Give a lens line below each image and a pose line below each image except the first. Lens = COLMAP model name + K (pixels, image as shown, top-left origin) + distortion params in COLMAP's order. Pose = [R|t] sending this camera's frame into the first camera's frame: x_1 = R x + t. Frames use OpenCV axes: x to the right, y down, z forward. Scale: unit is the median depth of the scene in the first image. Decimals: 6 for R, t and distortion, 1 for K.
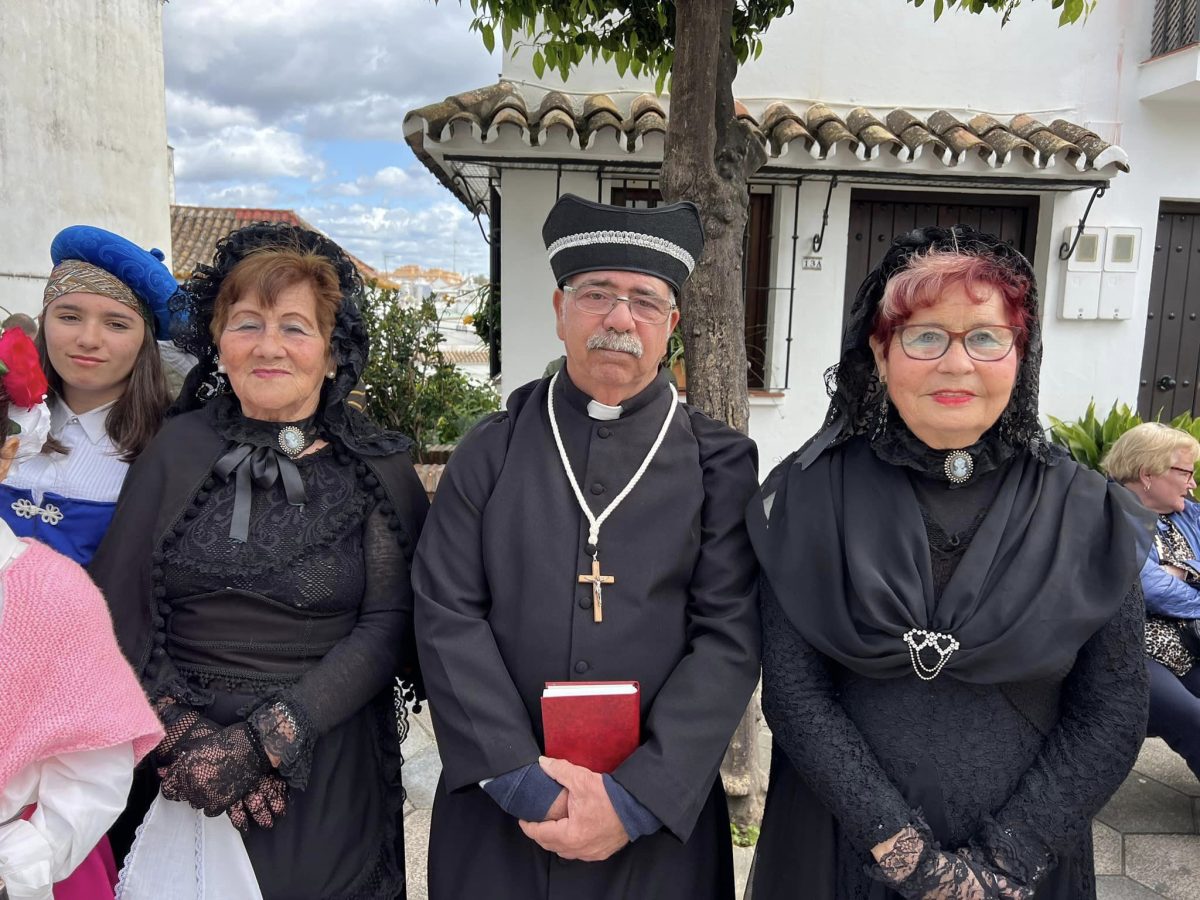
lens RADIAL K [[913.7, 0, 608.6], [0, 913.7, 443.5], [0, 0, 1]] dist [0.051824, -0.052993]
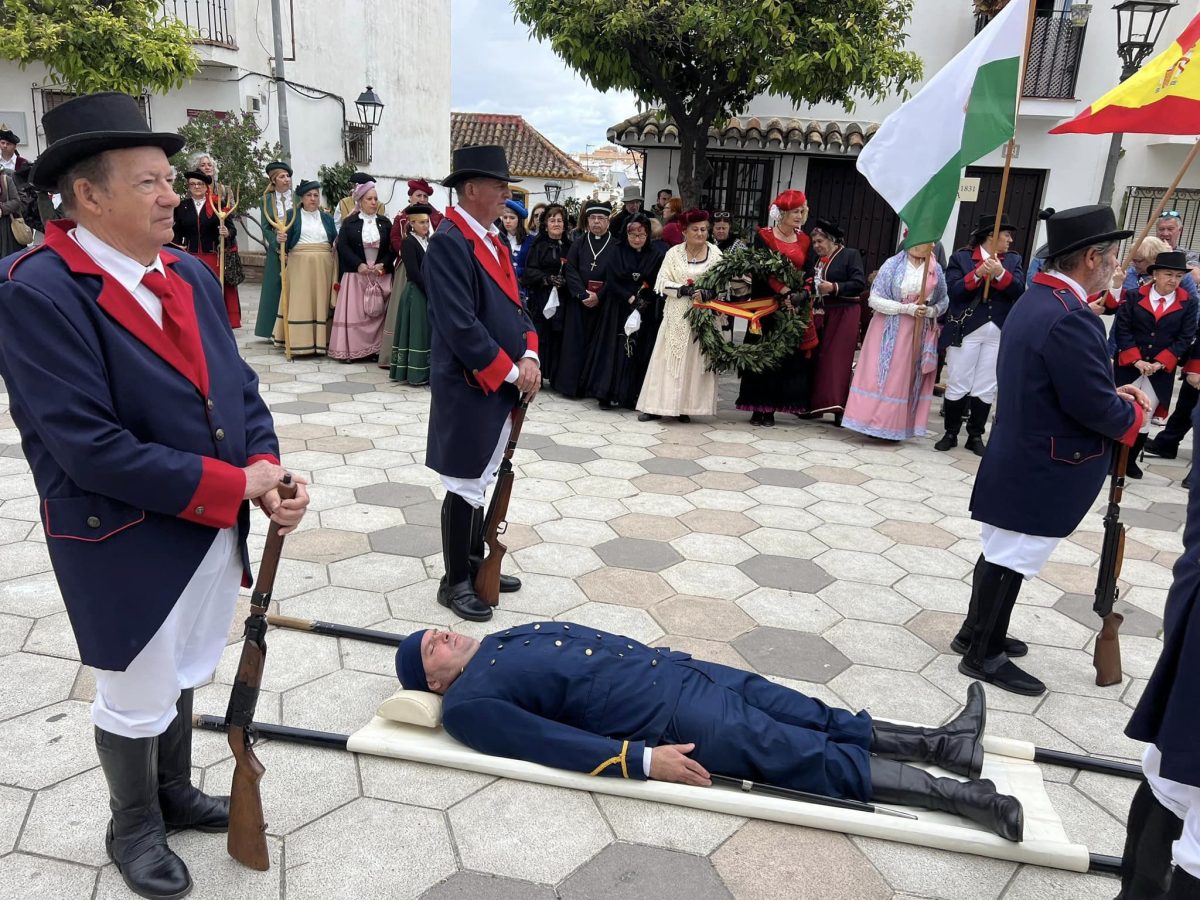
lens RADIAL K [[904.3, 0, 613.6], [0, 904.3, 465.7], [0, 0, 1]] dist [0.053876, -0.063390]
pose [[0.979139, 0.083538, -0.185224, 0.262306], [-0.055912, 0.987157, 0.149651, 0.132604], [0.195346, -0.136173, 0.971235, -1.211278]]
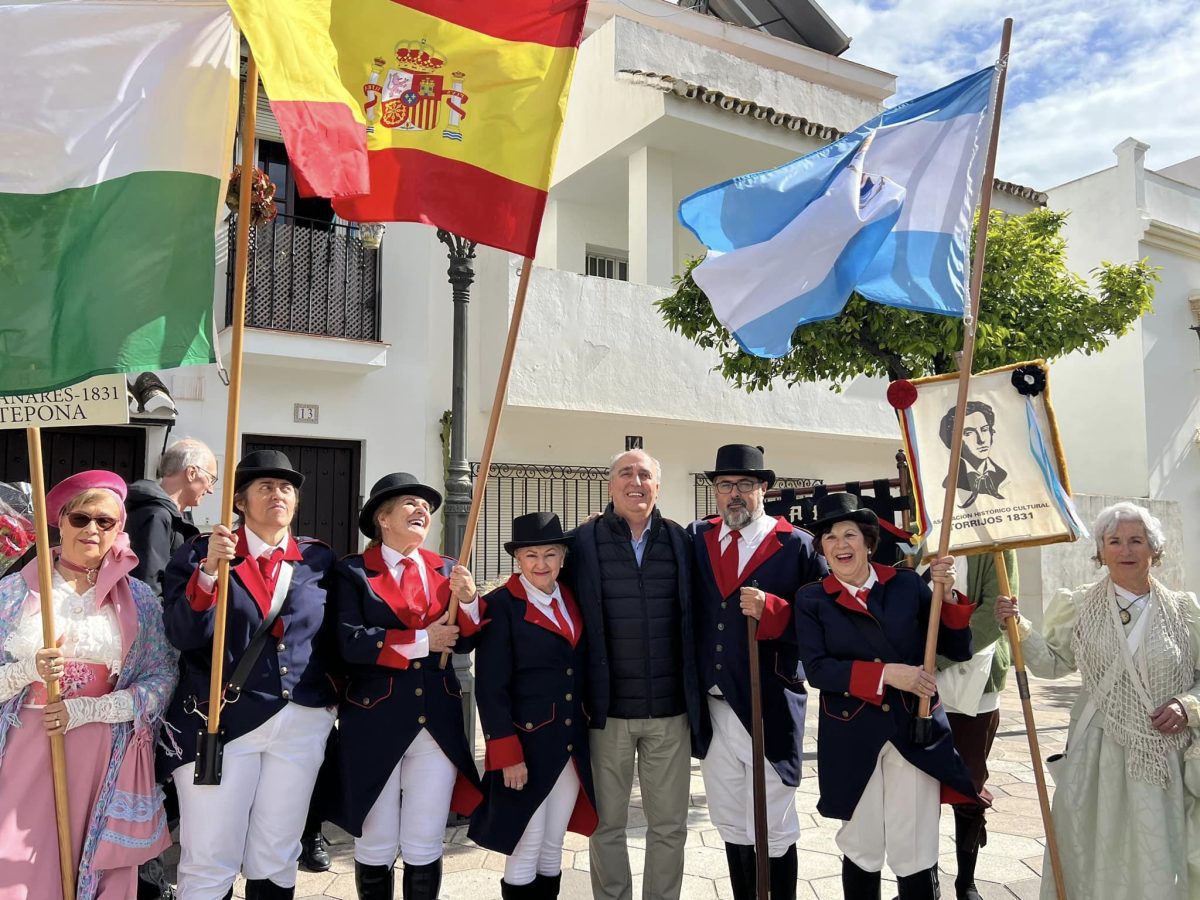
lens RADIAL K [[995.9, 0, 595.1], [0, 995.9, 450.8], [0, 0, 1]] dist [0.289254, -0.887896]
pose [[0.896019, 0.016056, 0.443726, 0.408447], [0.083280, 0.975534, -0.203467, 0.093986], [-0.436136, 0.219264, 0.872759, -0.470147]]
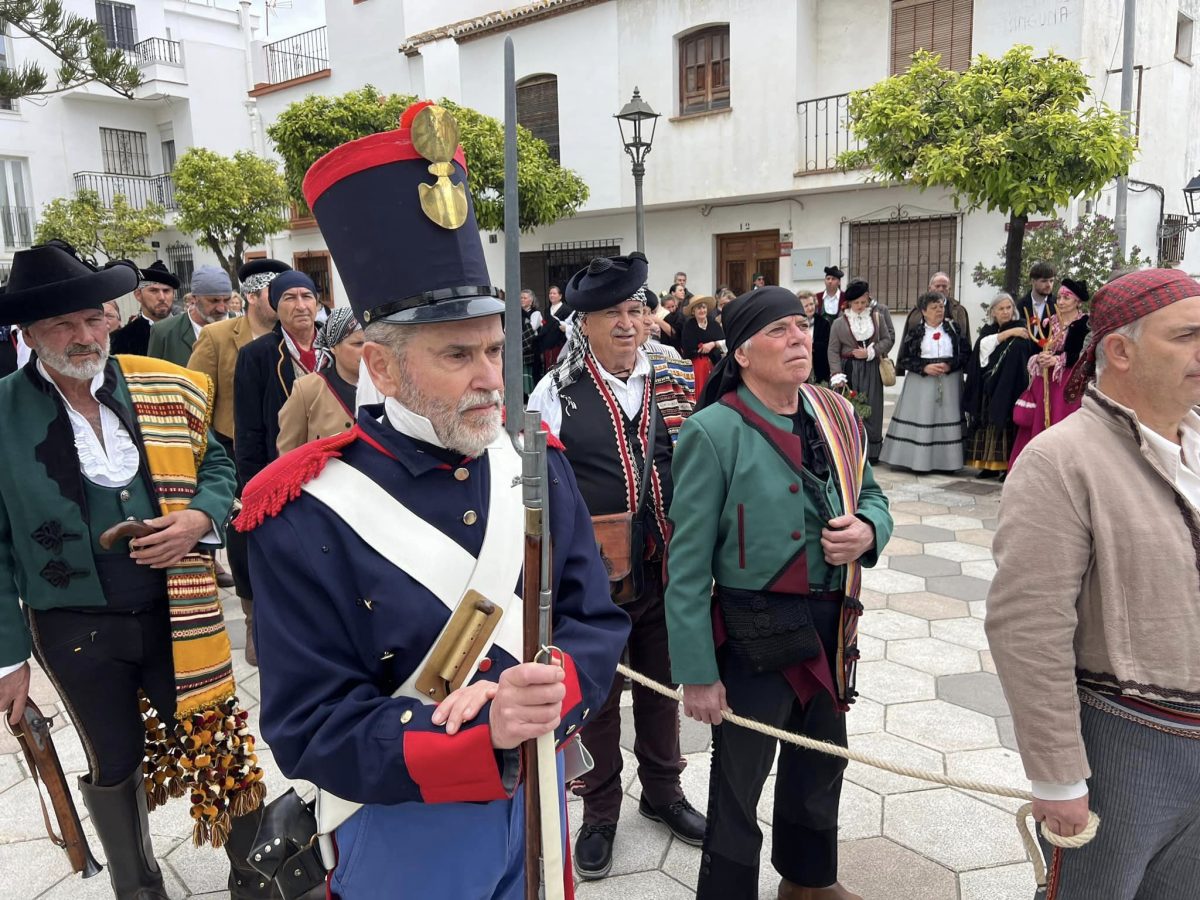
lens RADIAL K [[913.7, 0, 608.6], [0, 913.7, 443.5], [0, 0, 1]] dist [0.051824, -0.052993]
pose [[0.653996, 0.076880, -0.752582, -0.300932], [-0.057760, 0.996993, 0.051654, 0.083637], [0.754290, 0.009688, 0.656470, -1.065906]]
